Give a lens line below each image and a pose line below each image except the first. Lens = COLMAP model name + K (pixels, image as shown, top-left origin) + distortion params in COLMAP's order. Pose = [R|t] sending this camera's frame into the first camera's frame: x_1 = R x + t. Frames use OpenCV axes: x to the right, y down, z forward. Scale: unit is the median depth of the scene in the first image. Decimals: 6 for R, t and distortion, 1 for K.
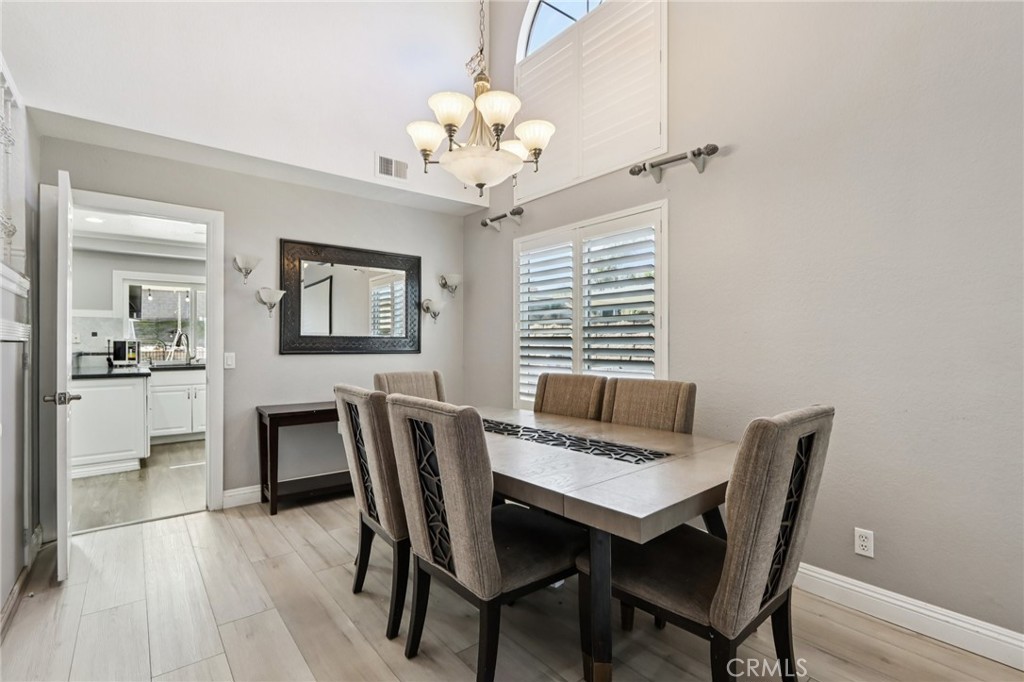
lens RADIAL K [[473.9, 0, 514.9], [0, 473.9, 349.9], [0, 0, 1]] dist [-0.003179, -0.000246]
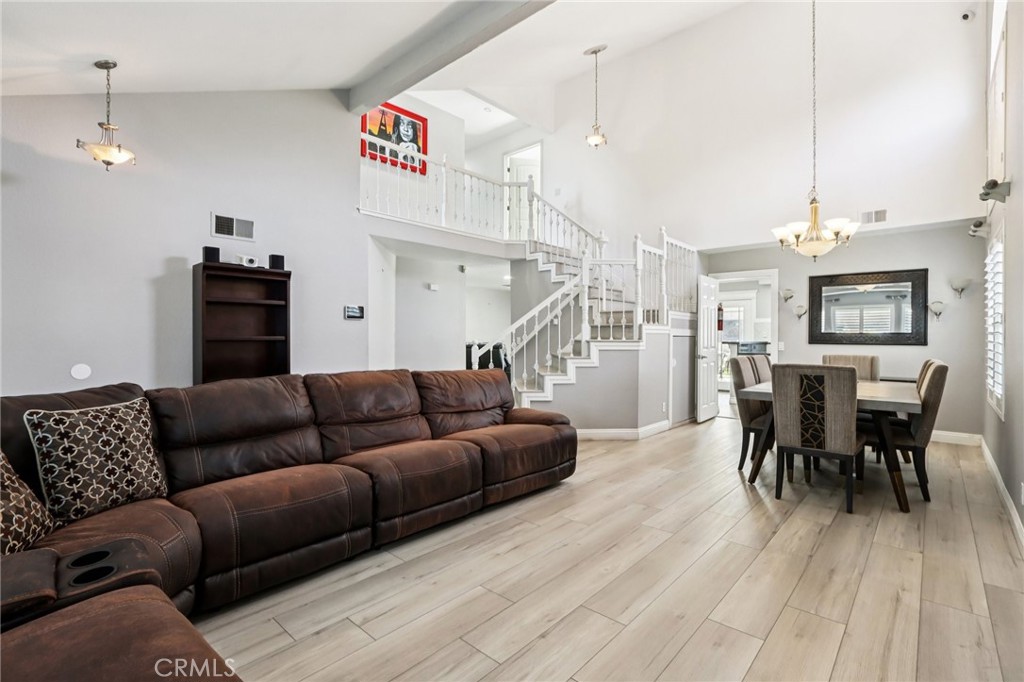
lens RADIAL K [[473.4, 0, 512.0], [0, 473.4, 341.0], [0, 0, 1]] dist [-0.010081, 0.000156]
pose [[0.158633, 0.006638, -0.987315, 1.393452], [-0.018899, 0.999815, 0.003686, 0.018000], [0.987157, 0.018074, 0.158729, -0.453065]]
